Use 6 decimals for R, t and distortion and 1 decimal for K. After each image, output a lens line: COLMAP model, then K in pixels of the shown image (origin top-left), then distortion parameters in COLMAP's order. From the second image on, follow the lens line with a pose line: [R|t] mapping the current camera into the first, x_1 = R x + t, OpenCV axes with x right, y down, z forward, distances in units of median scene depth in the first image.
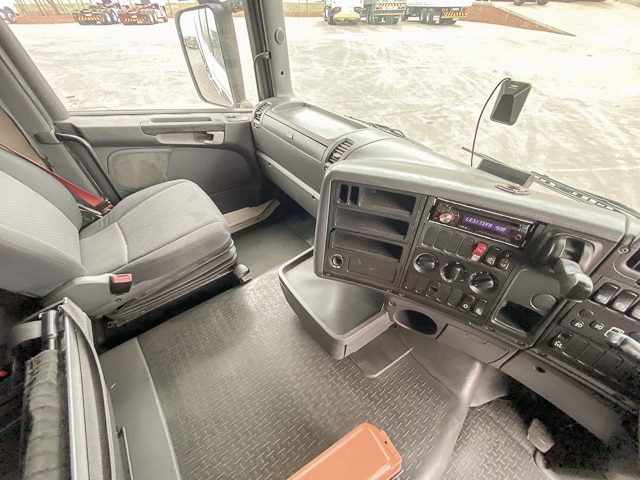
lens RADIAL K [[257.6, 0, 320.0], [0, 257.6, 241.0], [0, 0, 1]] dist [0.001581, -0.000536]
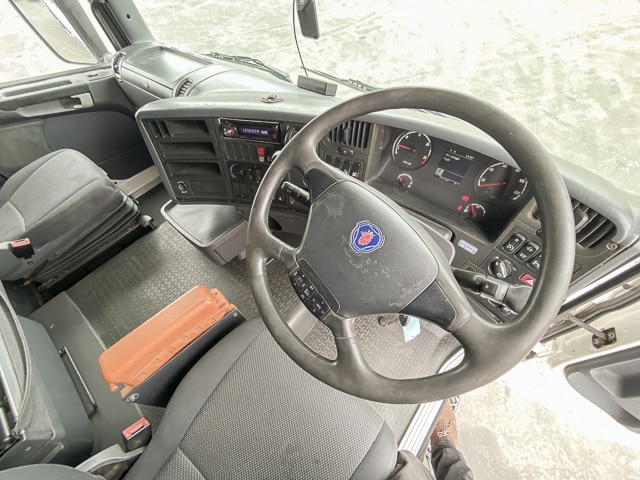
lens RADIAL K [[257.6, 0, 319.9], [0, 257.6, 239.0], [0, 0, 1]] dist [0.001581, -0.000536]
pose [[0.972120, -0.227032, 0.058650, 0.327258], [0.211335, 0.956662, 0.200340, 0.117519], [-0.101592, -0.182360, 0.977969, -0.191940]]
